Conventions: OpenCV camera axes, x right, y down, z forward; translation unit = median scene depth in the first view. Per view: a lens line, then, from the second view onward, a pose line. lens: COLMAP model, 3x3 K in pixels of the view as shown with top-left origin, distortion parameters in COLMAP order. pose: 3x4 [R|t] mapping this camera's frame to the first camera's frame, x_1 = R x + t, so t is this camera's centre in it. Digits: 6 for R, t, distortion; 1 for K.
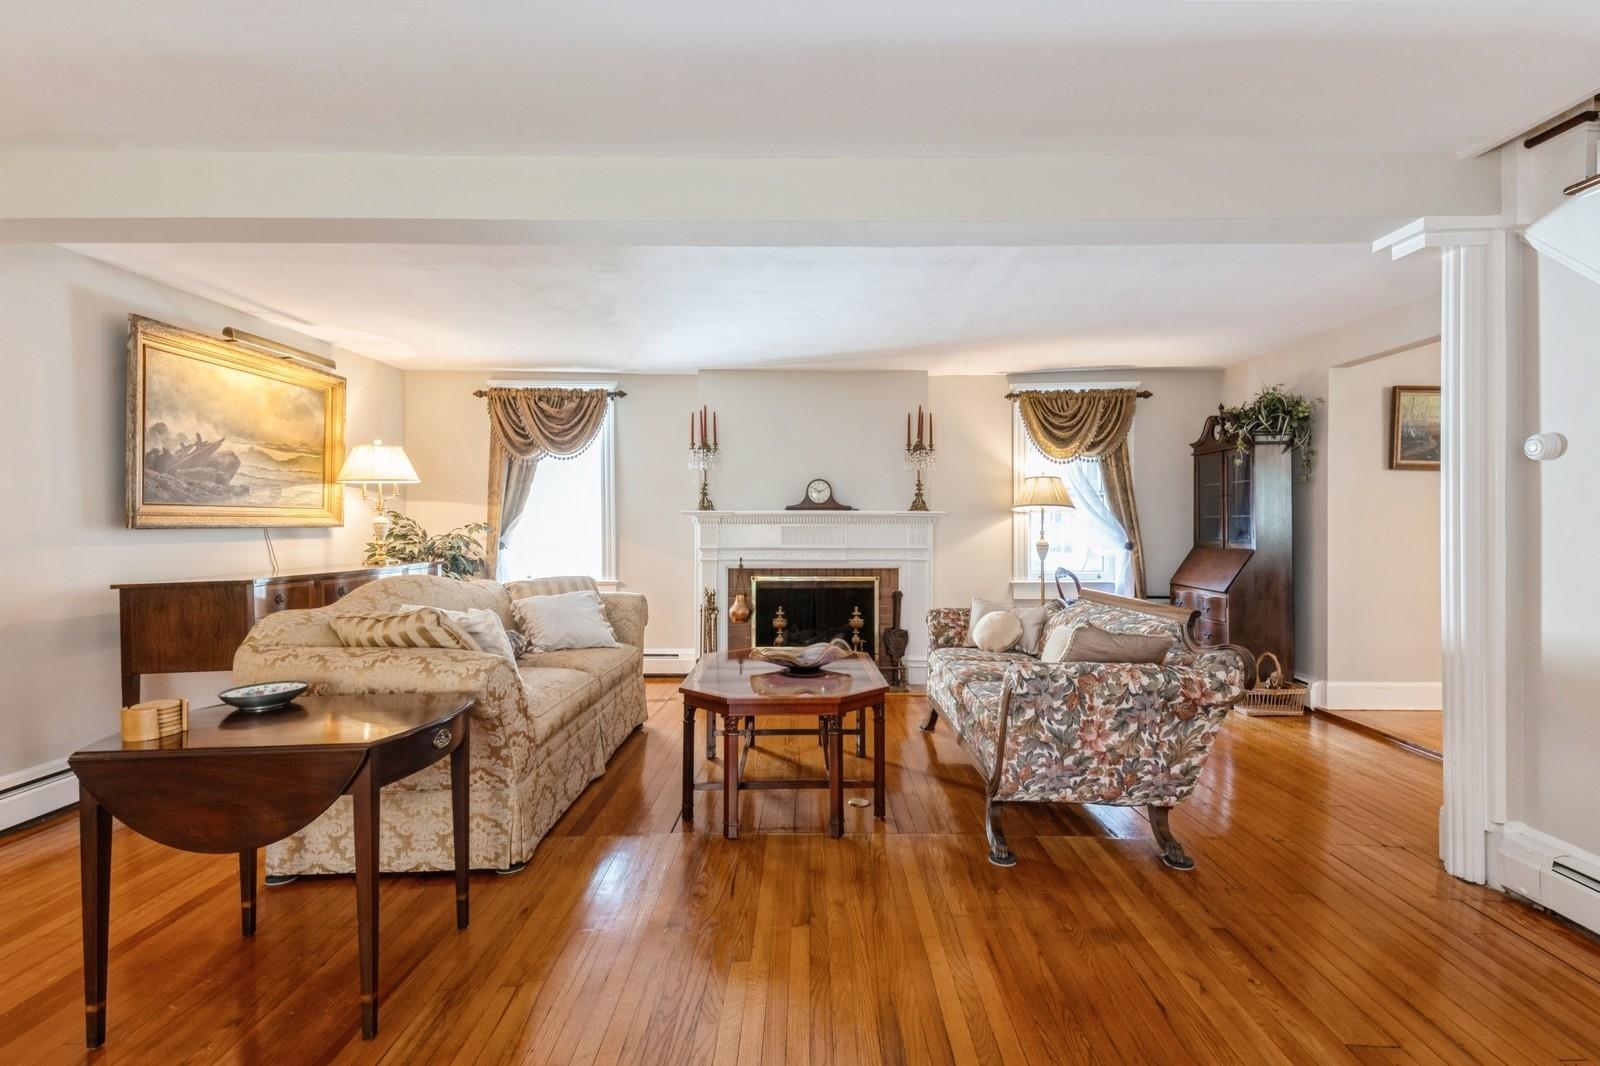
lens RADIAL K [[760.5, 0, 801.8], [0, 760.5, 531.3], [0, 0, 1]] dist [0.084456, -0.025056]
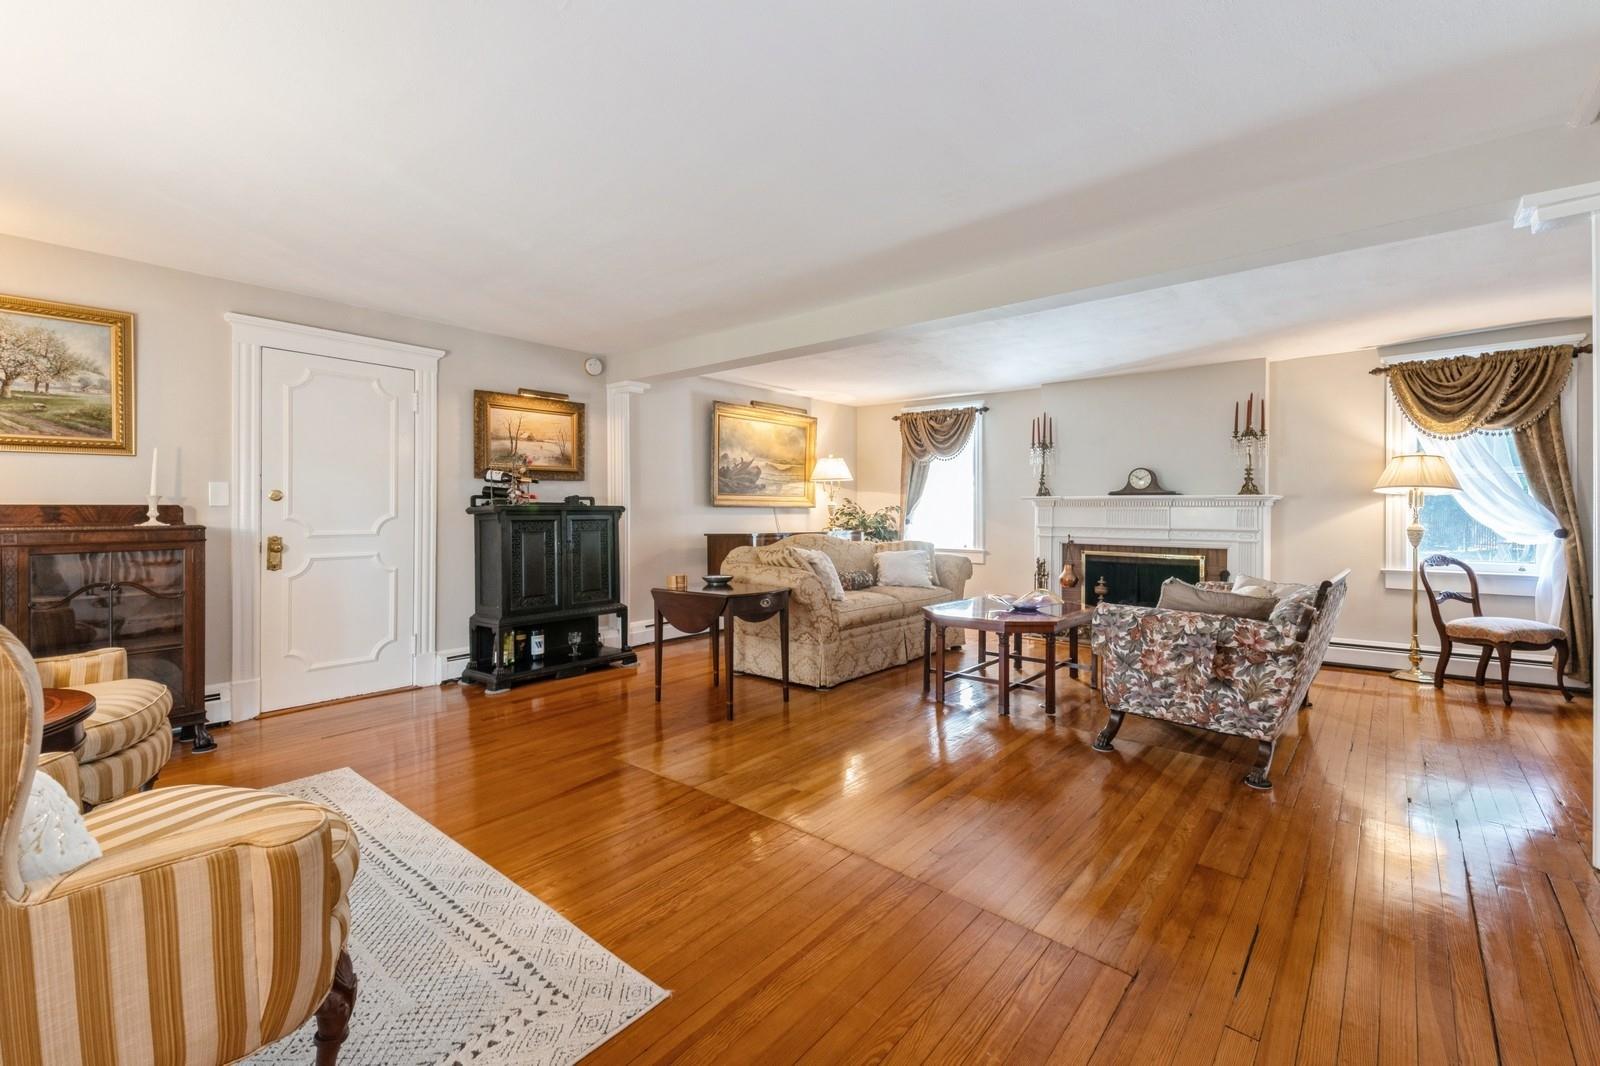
lens RADIAL K [[687.8, 0, 800.0], [0, 687.8, 533.0], [0, 0, 1]] dist [0.099101, -0.000080]
pose [[0.771339, 0.028994, -0.635764, 0.337115], [-0.015395, 0.999519, 0.026906, 0.009792], [0.636239, -0.010967, 0.771414, -0.161551]]
